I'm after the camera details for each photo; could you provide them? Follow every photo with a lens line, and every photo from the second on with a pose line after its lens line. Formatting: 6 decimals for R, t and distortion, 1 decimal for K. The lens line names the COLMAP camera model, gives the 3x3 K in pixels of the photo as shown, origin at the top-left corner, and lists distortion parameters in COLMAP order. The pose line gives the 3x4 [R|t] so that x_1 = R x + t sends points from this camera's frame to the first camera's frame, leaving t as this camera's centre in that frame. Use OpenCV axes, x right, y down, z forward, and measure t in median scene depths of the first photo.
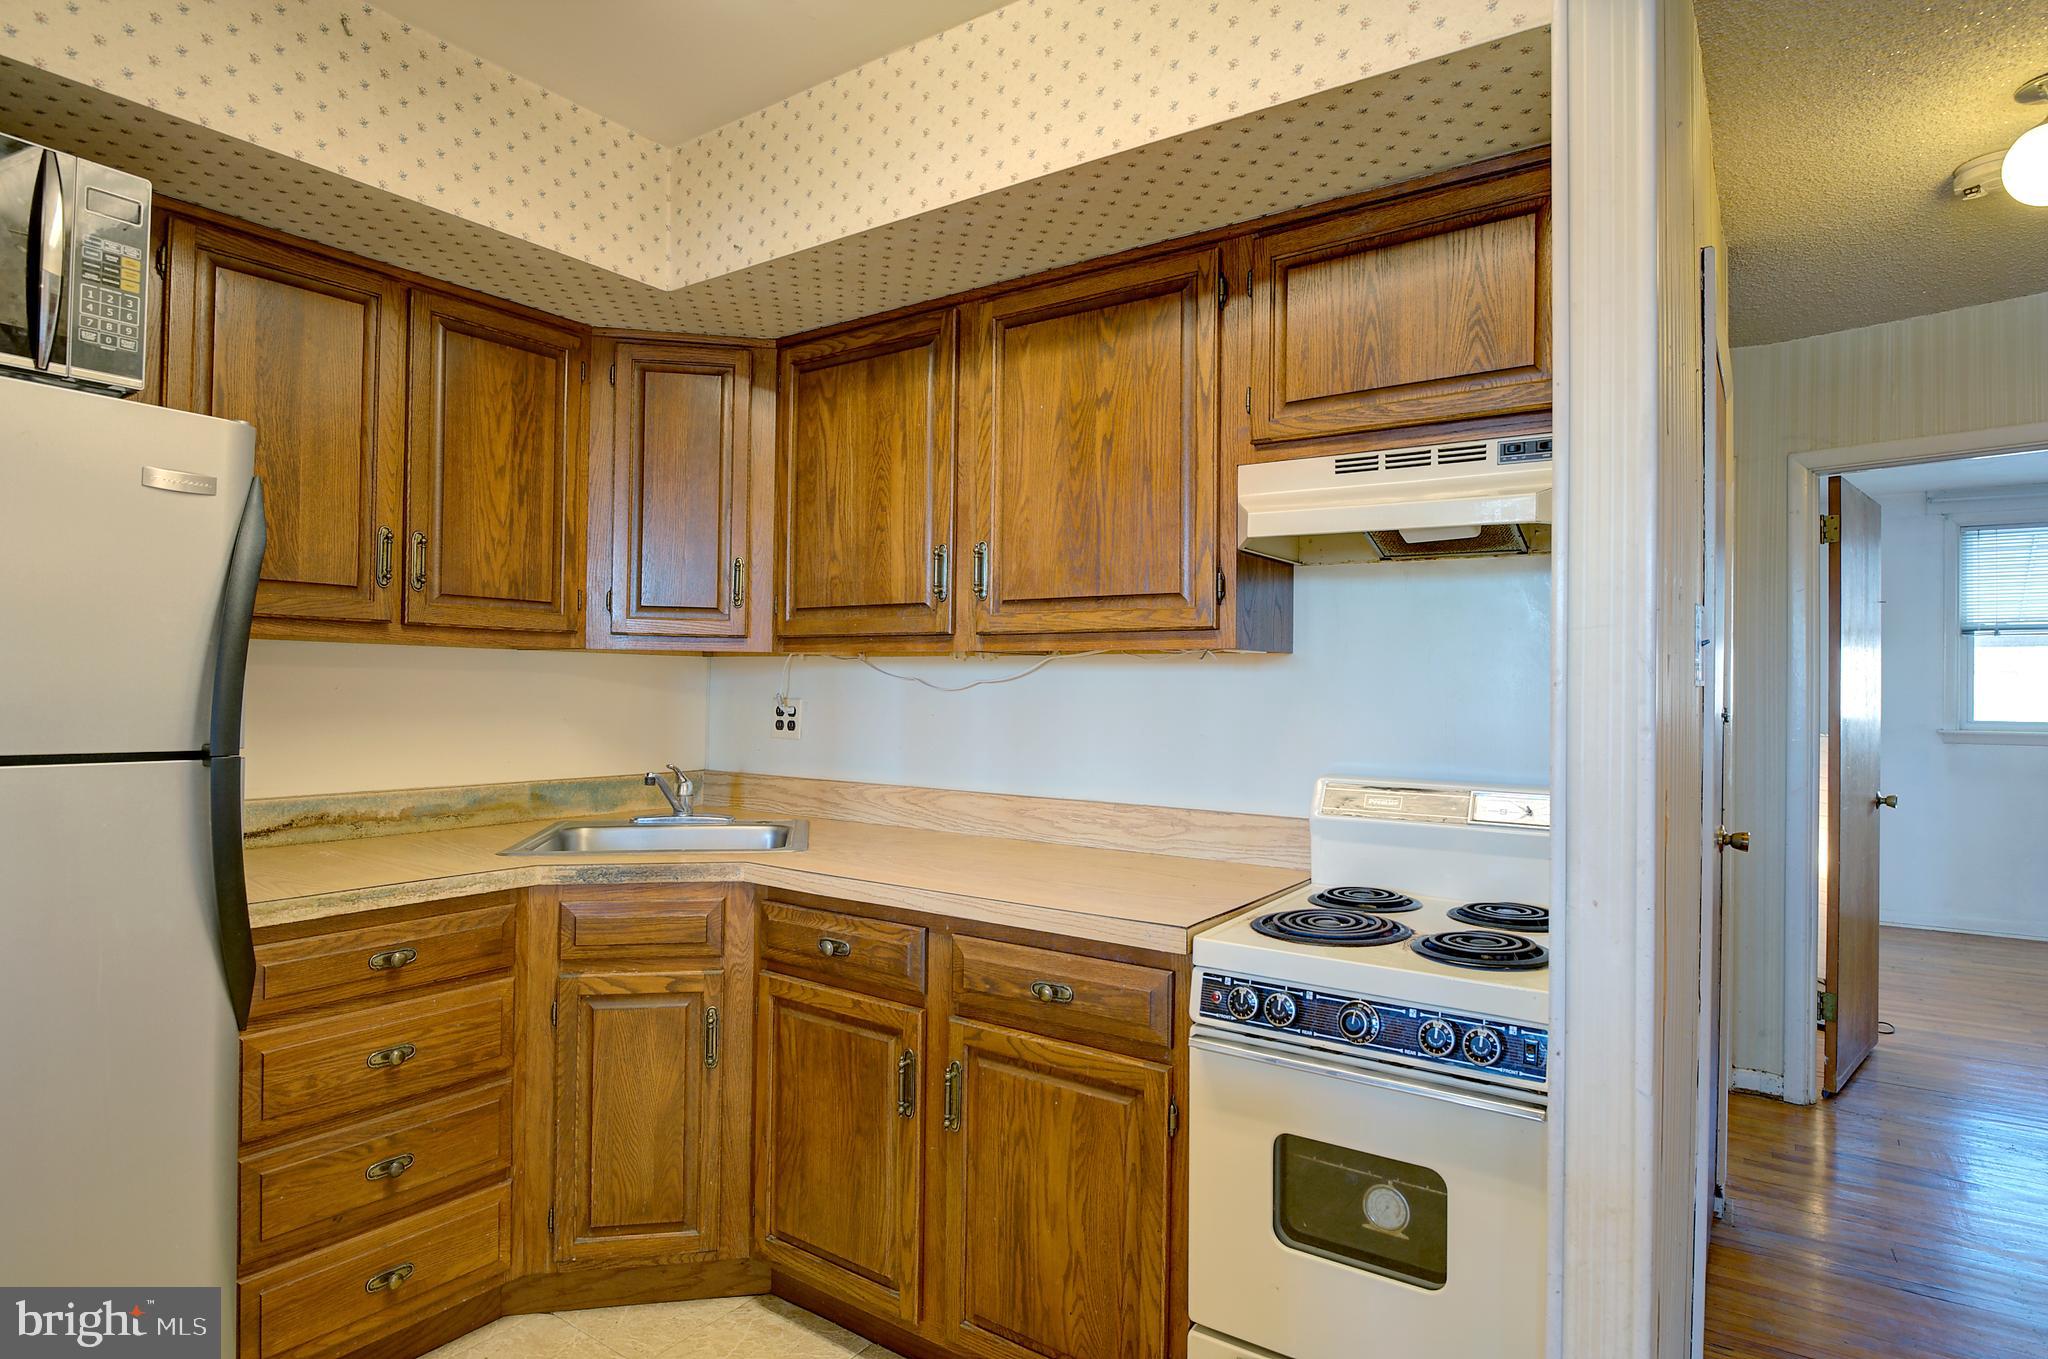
lens RADIAL K [[1095.4, 0, 1031.1], [0, 1095.4, 675.6], [0, 0, 1]] dist [-0.013764, -0.003782]
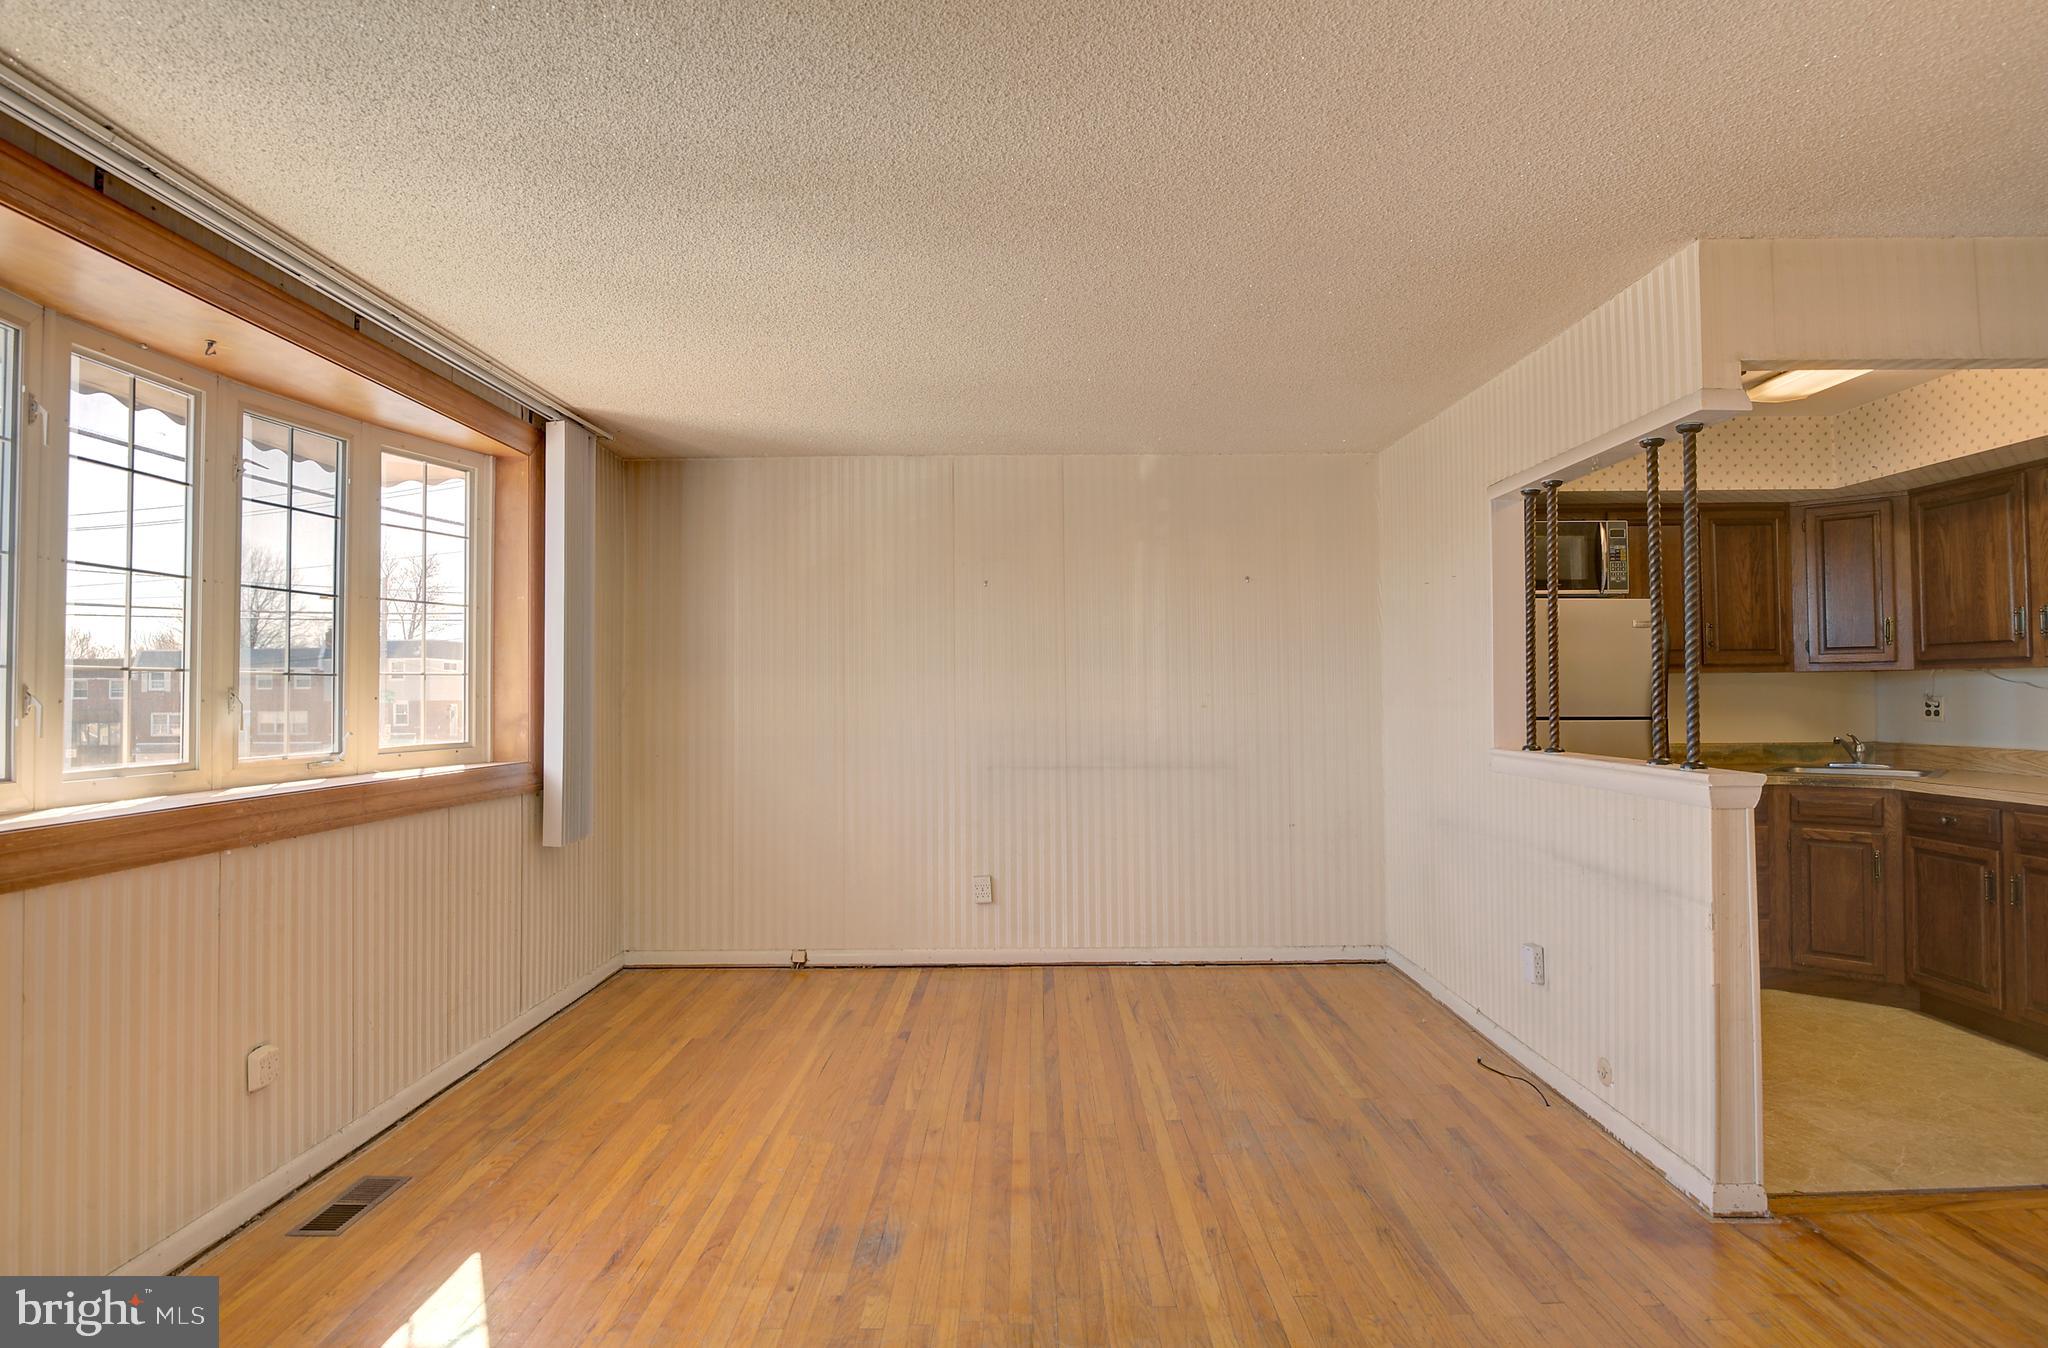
lens RADIAL K [[1095.4, 0, 1035.5], [0, 1095.4, 669.6], [0, 0, 1]] dist [-0.013764, -0.003782]
pose [[0.566881, -0.037230, -0.822958, 0.443969], [0.025725, 0.999291, -0.027487, -0.011332], [0.823398, -0.005589, 0.567436, -1.287550]]
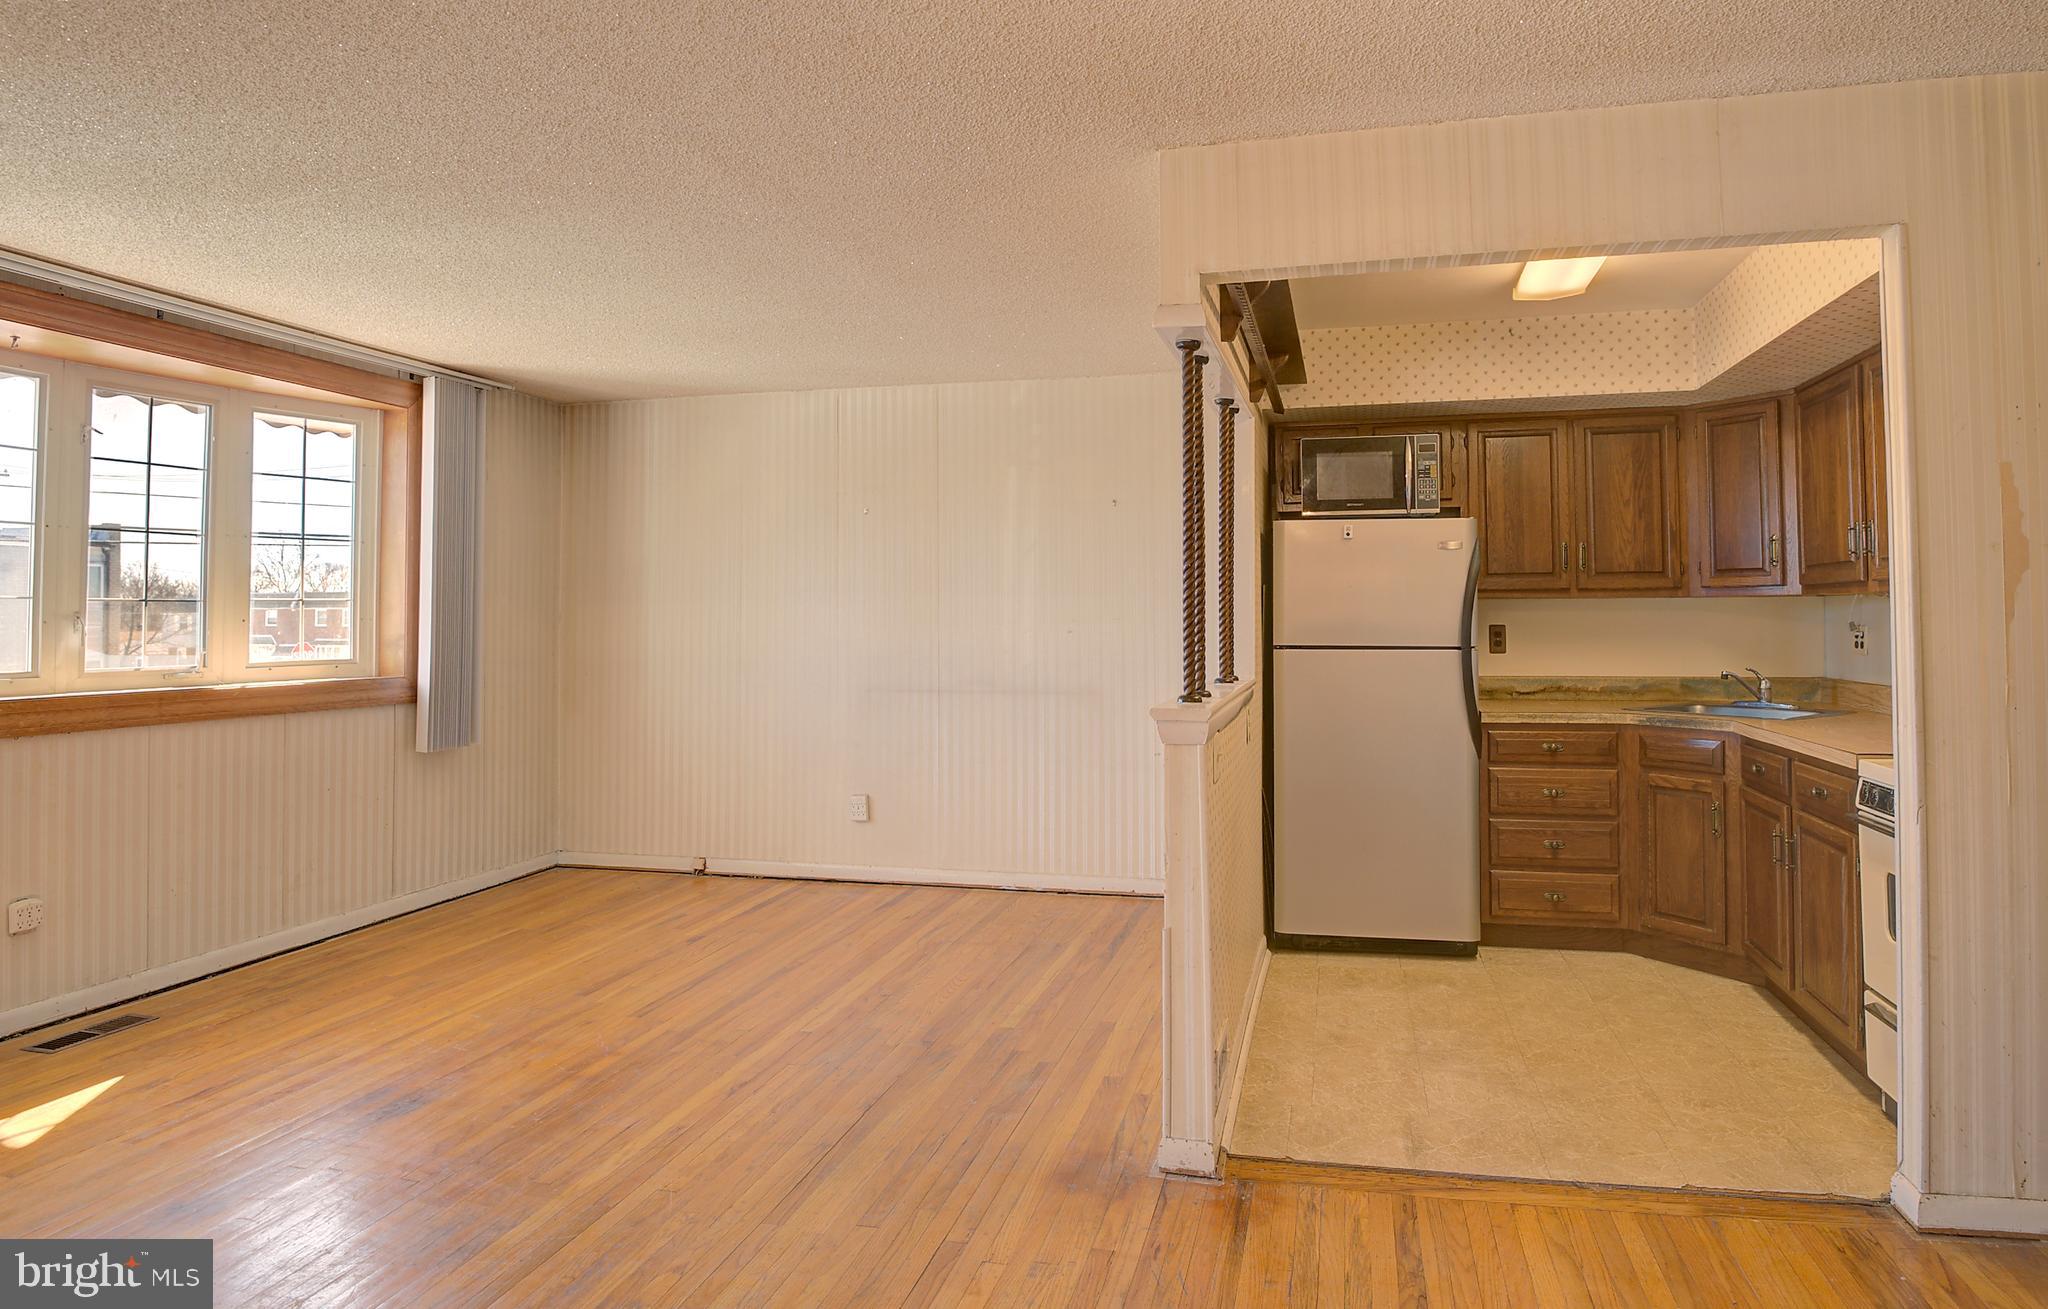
lens RADIAL K [[1126.3, 0, 1108.0], [0, 1126.3, 576.3], [0, 0, 1]] dist [-0.021912, -0.003185]
pose [[0.382906, -0.049341, -0.922469, 0.931843], [0.020802, 0.998780, -0.044788, 0.002760], [0.923553, -0.002040, 0.383465, -0.541099]]
